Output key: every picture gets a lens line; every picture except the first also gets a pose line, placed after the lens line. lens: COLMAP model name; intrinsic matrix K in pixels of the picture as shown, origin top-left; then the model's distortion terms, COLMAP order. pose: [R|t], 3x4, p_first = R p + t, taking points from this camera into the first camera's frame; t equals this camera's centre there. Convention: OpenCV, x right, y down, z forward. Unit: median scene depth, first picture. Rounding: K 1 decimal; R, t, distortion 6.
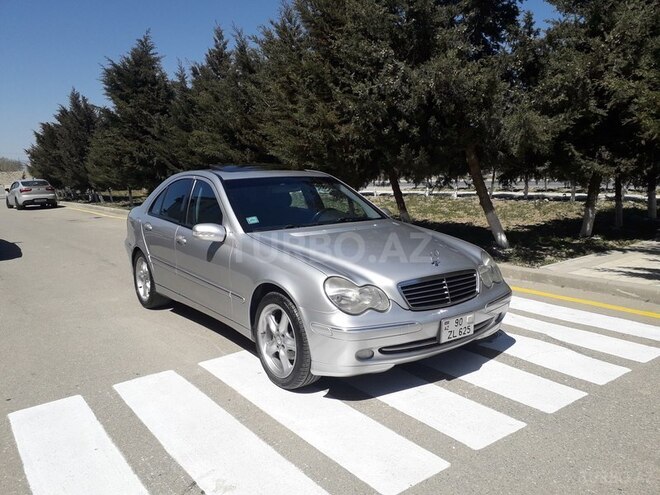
lens RADIAL K [[518.5, 0, 330.0], [0, 518.5, 247.5], [0, 0, 1]] dist [0.118108, -0.218749]
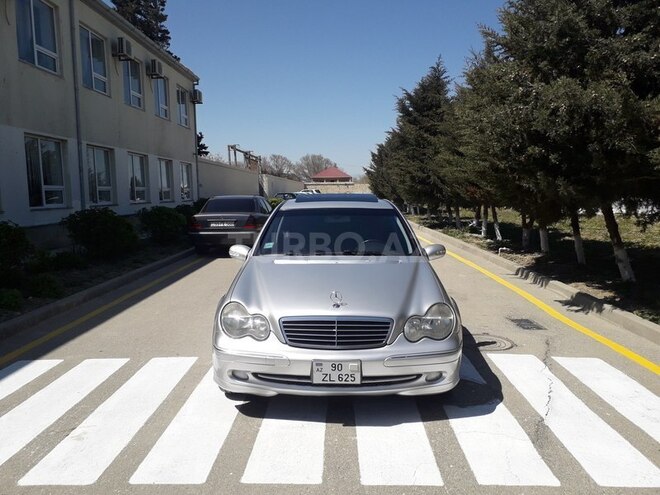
lens RADIAL K [[527.0, 0, 330.0], [0, 527.0, 247.5], [0, 0, 1]] dist [0.052783, -0.080307]
pose [[0.792244, 0.089591, -0.603592, 0.768325], [-0.105453, 0.994382, 0.009183, -0.084164], [0.601024, 0.056375, 0.797240, 0.174042]]
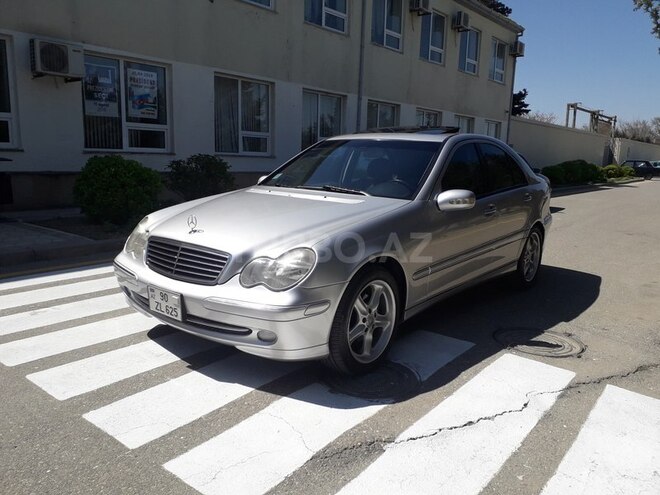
lens RADIAL K [[527.0, 0, 330.0], [0, 527.0, 247.5], [0, 0, 1]] dist [0.052783, -0.080307]
pose [[0.254381, 0.208834, -0.944287, 1.069595], [-0.180026, 0.969566, 0.165927, -0.126758], [0.950200, 0.127787, 0.284235, 0.941294]]
